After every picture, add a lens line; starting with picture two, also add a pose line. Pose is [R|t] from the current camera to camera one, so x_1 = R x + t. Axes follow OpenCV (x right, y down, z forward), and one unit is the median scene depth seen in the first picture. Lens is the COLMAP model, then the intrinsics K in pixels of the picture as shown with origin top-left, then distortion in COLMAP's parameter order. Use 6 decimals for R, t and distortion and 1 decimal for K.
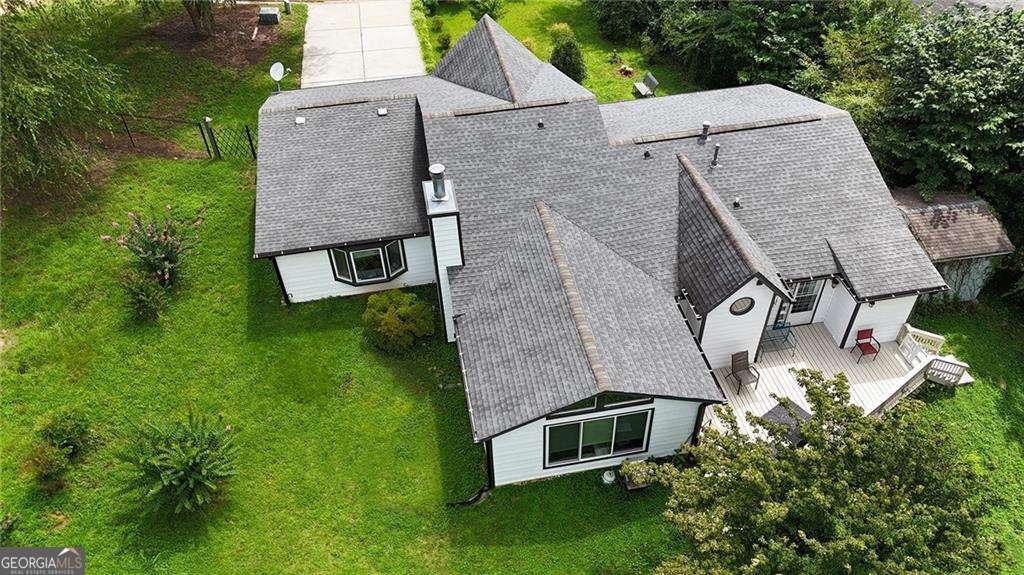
lens RADIAL K [[752.5, 0, 518.0], [0, 752.5, 286.7], [0, 0, 1]] dist [0.071438, -0.084417]
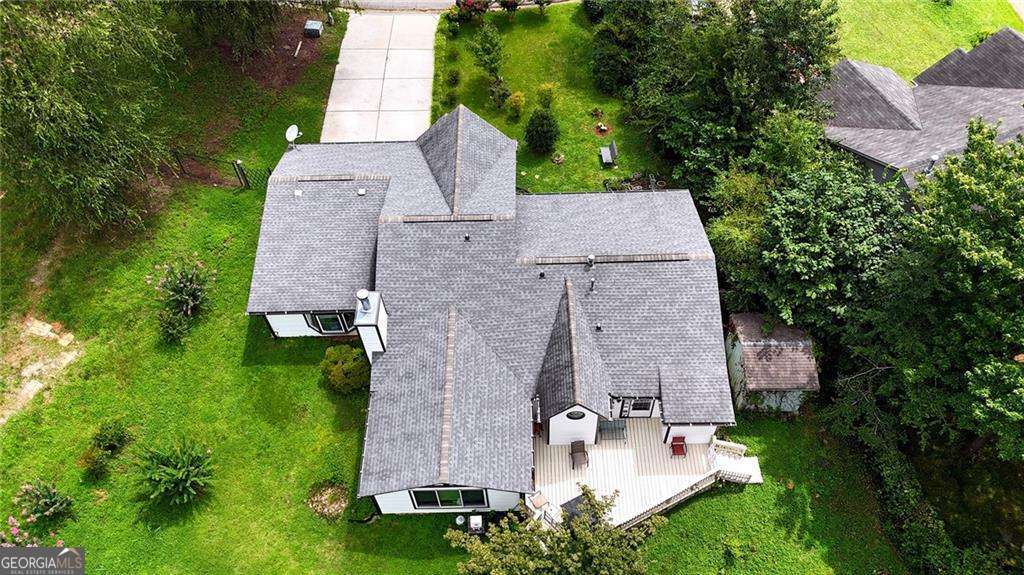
lens RADIAL K [[752.5, 0, 518.0], [0, 752.5, 286.7], [0, 0, 1]] dist [0.071438, -0.084417]
pose [[0.984614, 0.139506, -0.105227, 0.278525], [-0.118065, 0.975057, 0.187946, -0.407091], [0.128822, -0.172630, 0.976526, -0.277769]]
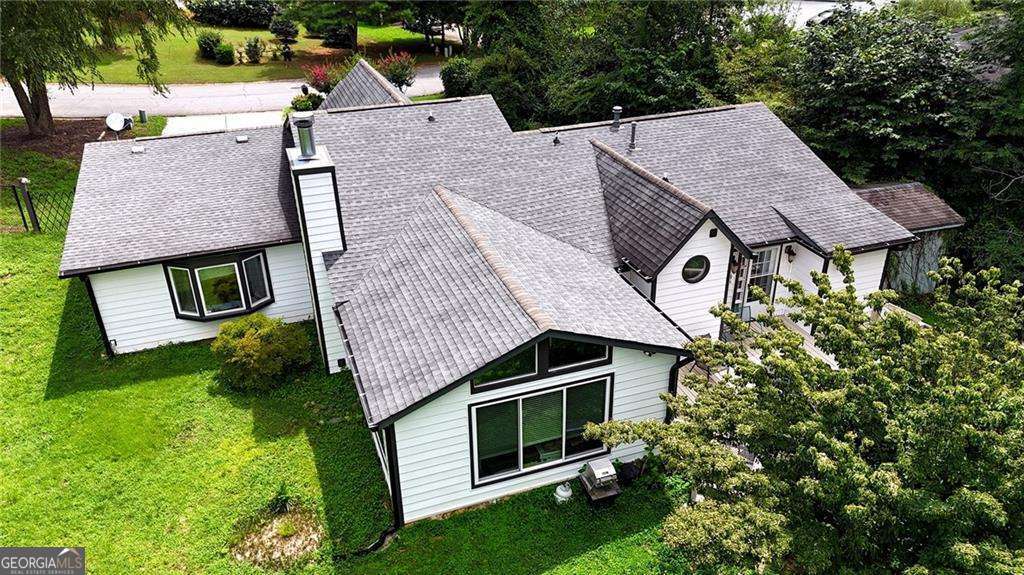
lens RADIAL K [[752.5, 0, 518.0], [0, 752.5, 286.7], [0, 0, 1]] dist [0.071438, -0.084417]
pose [[0.986624, -0.068709, 0.147827, -0.013575], [0.106229, 0.958840, -0.263326, 0.217523], [-0.123649, 0.275507, 0.953313, 0.232186]]
